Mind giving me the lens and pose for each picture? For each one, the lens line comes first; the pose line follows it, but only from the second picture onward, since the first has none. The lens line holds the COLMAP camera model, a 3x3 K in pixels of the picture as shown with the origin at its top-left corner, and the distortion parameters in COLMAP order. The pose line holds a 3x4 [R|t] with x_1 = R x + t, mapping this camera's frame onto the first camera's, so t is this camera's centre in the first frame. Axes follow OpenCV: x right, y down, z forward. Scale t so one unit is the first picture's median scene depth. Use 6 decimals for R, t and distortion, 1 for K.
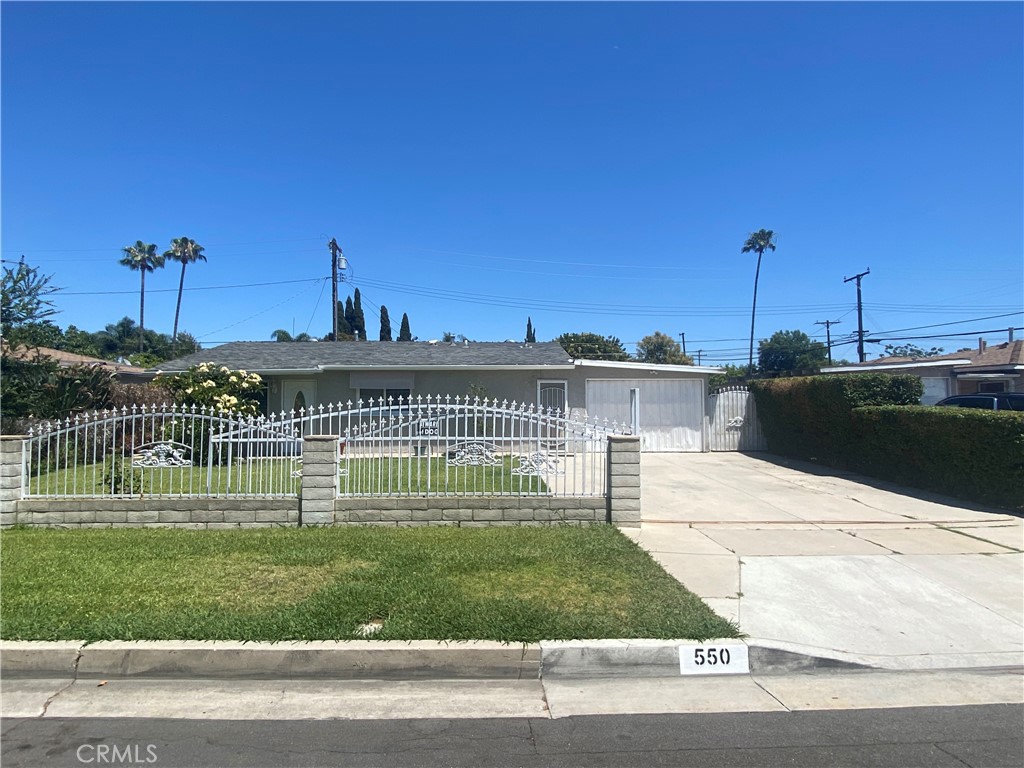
lens RADIAL K [[555.9, 0, 507.8], [0, 555.9, 381.1], [0, 0, 1]] dist [0.030250, -0.027325]
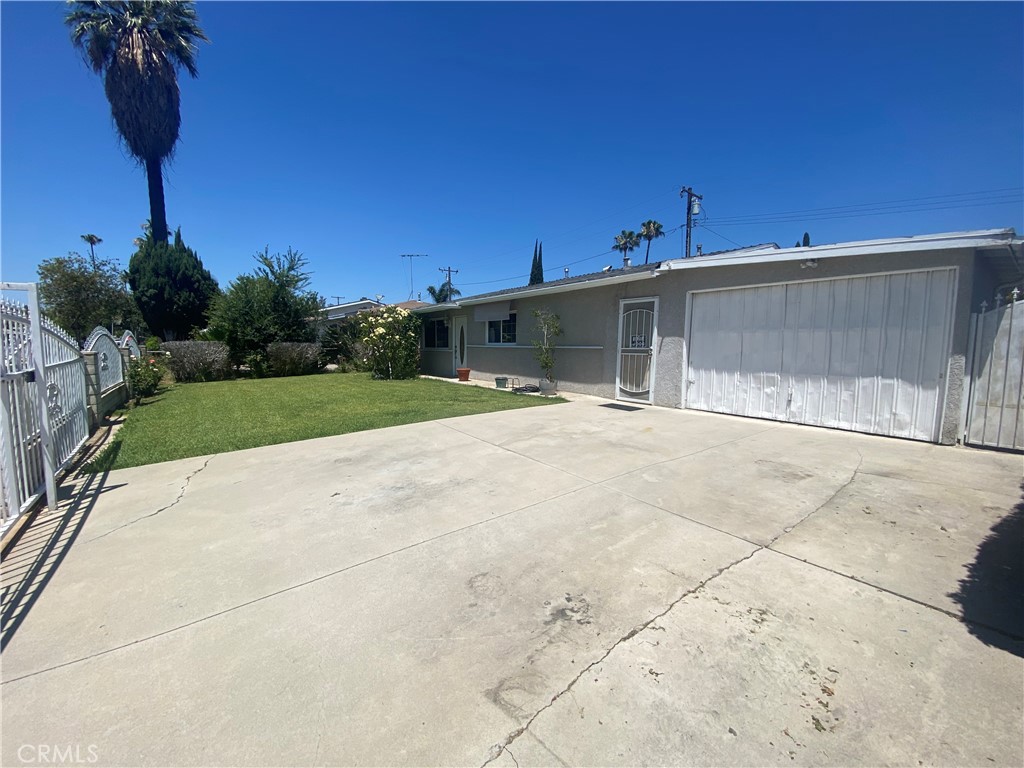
lens RADIAL K [[414.5, 0, 512.0], [0, 414.5, 384.0], [0, 0, 1]] dist [0.017589, -0.018022]
pose [[0.566702, 0.086607, -0.819358, 0.501532], [0.021594, 0.992557, 0.119850, 0.046079], [0.823640, -0.085613, 0.560614, 0.672120]]
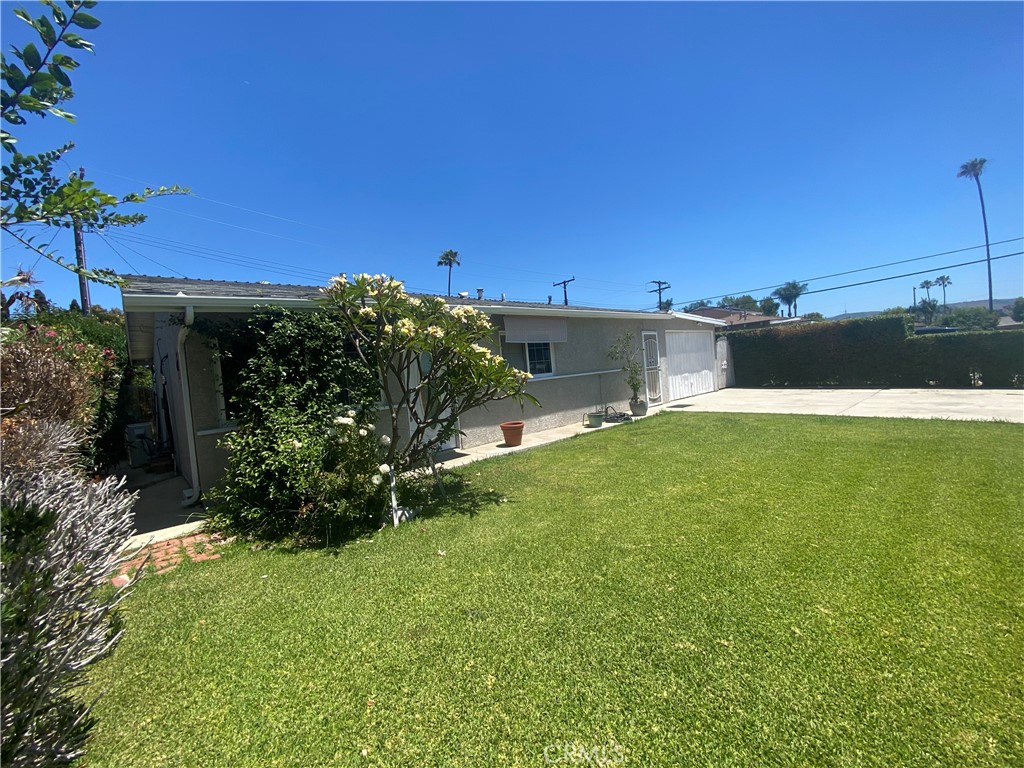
lens RADIAL K [[414.5, 0, 512.0], [0, 414.5, 384.0], [0, 0, 1]] dist [0.017589, -0.018022]
pose [[0.753355, -0.084224, 0.652198, -0.706173], [0.060087, 0.996432, 0.059271, 0.039414], [-0.654863, -0.005463, 0.755728, 0.706135]]
